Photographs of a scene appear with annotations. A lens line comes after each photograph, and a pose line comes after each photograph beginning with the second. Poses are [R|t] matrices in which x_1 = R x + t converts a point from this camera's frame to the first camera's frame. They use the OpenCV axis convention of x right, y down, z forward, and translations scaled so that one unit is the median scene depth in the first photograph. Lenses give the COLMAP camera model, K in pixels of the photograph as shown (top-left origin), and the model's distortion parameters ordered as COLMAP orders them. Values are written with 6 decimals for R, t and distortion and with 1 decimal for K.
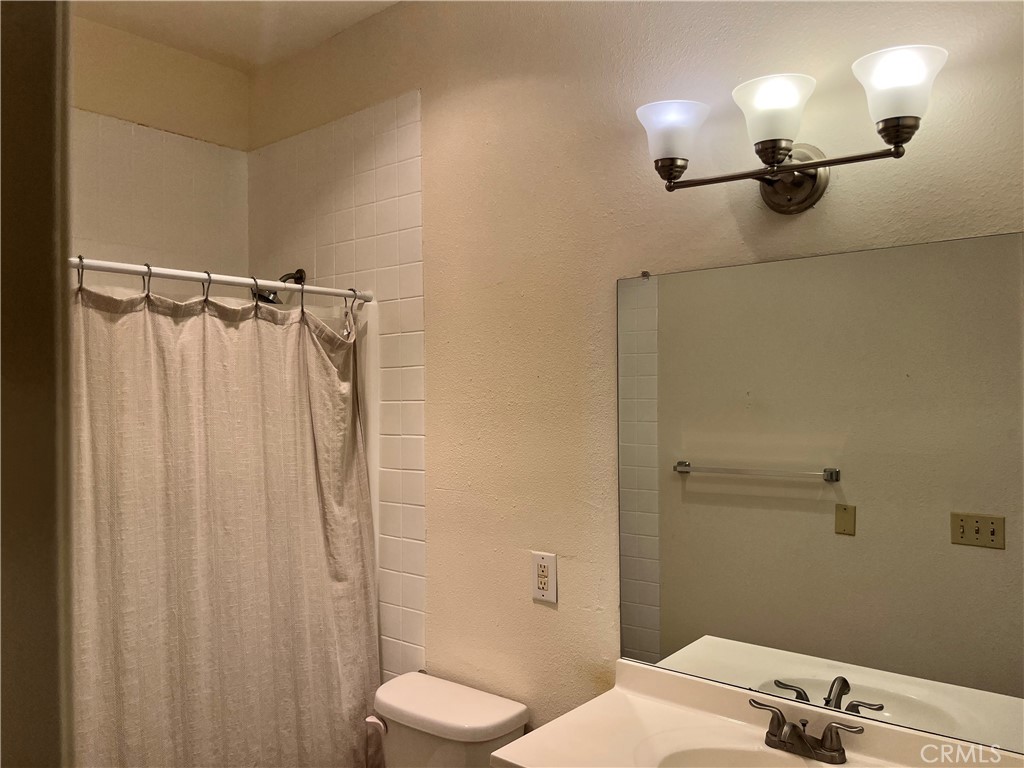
lens RADIAL K [[769.2, 0, 512.0], [0, 769.2, 384.0], [0, 0, 1]] dist [0.044663, -0.078499]
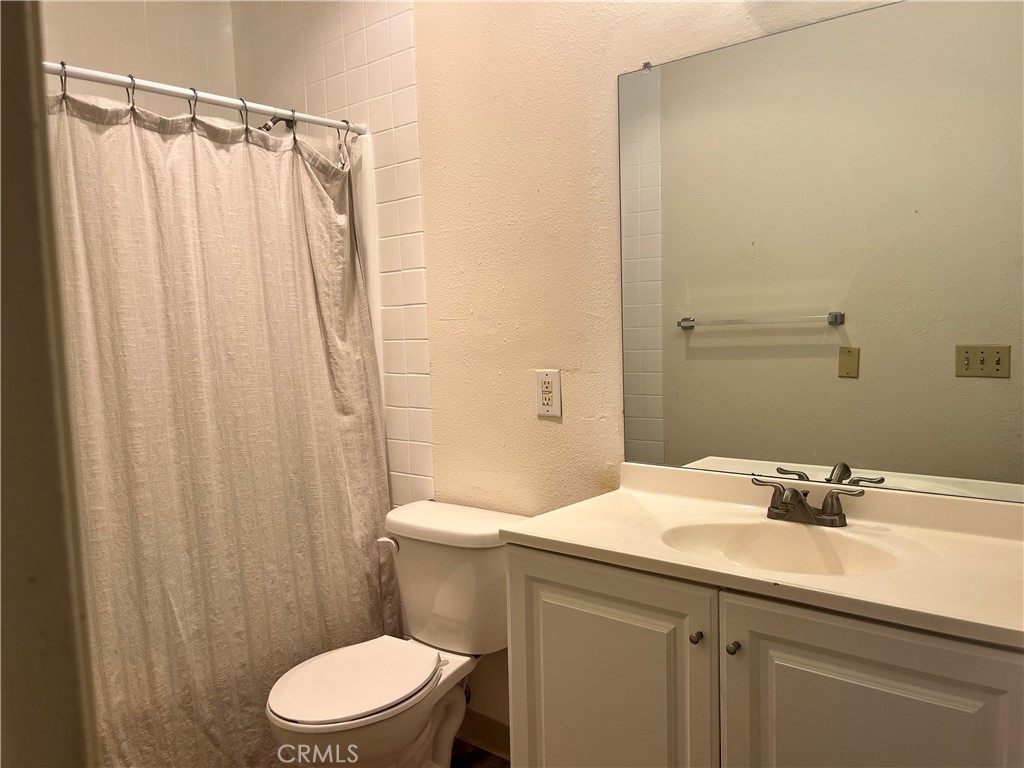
lens RADIAL K [[771.1, 0, 516.4], [0, 771.1, 387.5], [0, 0, 1]] dist [0.044347, -0.071870]
pose [[0.999713, -0.023908, -0.001420, 0.001639], [0.023931, 0.994760, 0.099394, 0.141667], [-0.000963, -0.099399, 0.995047, -0.000929]]
